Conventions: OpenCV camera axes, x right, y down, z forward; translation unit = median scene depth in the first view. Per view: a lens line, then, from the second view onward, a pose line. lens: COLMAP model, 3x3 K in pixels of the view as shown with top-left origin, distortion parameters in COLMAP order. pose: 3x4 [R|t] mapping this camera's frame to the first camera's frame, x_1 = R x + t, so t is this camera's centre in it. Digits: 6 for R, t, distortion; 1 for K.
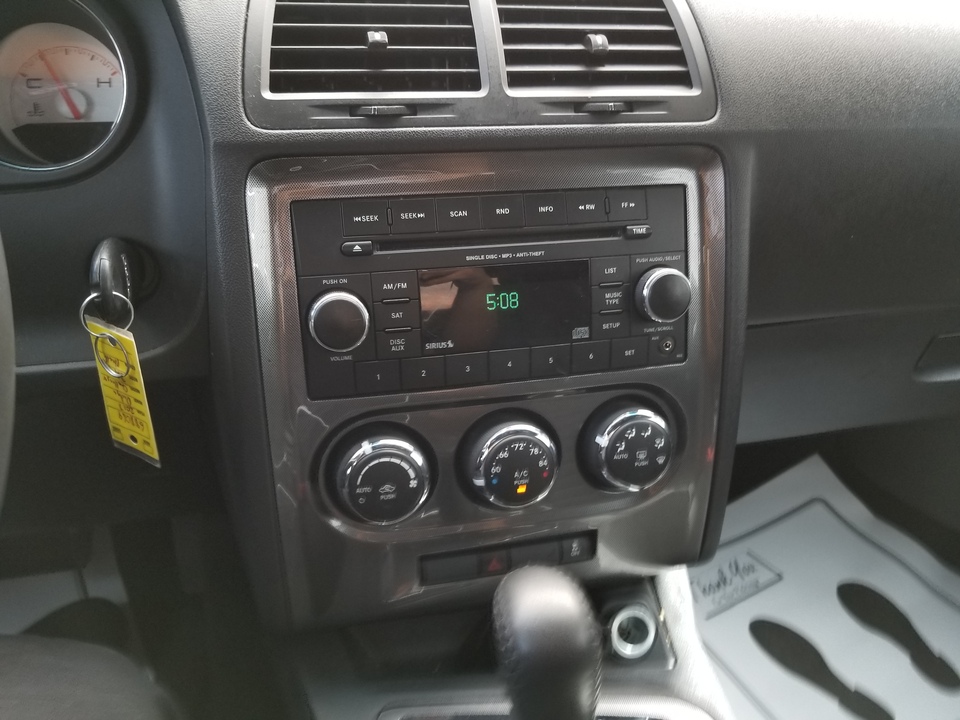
lens RADIAL K [[761.5, 0, 480.7], [0, 761.5, 360.8], [0, 0, 1]] dist [-0.027033, 0.019550]
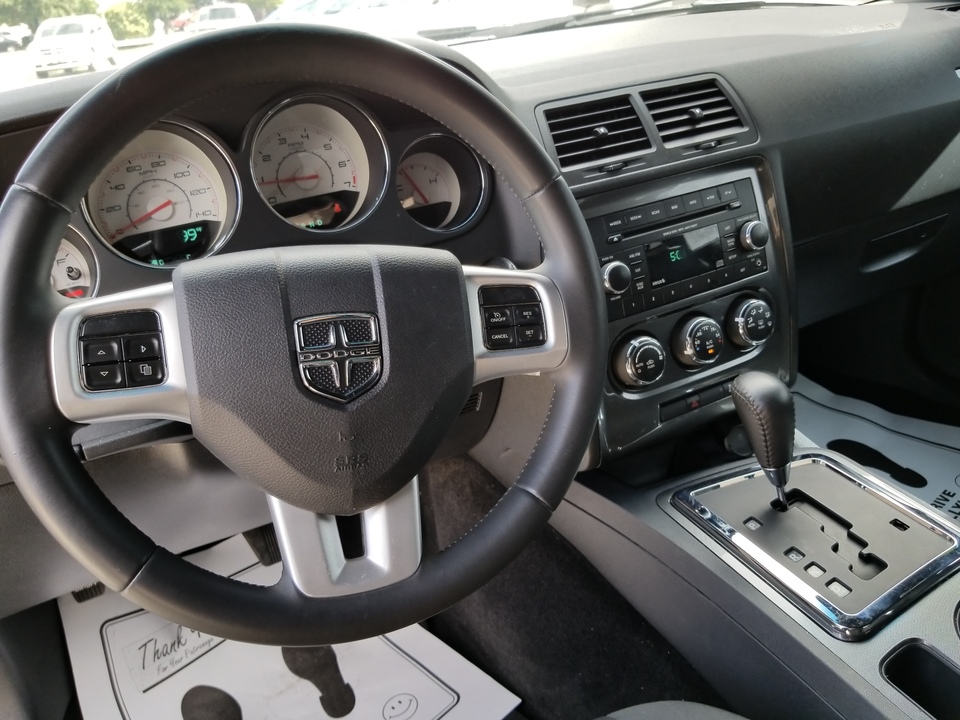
lens RADIAL K [[761.5, 0, 479.2], [0, 761.5, 359.4], [0, 0, 1]] dist [-0.027033, 0.019550]
pose [[0.966424, -0.215314, 0.140227, -0.768035], [0.221036, 0.974908, -0.026408, 0.114003], [-0.131022, 0.056516, 0.989767, -0.775390]]
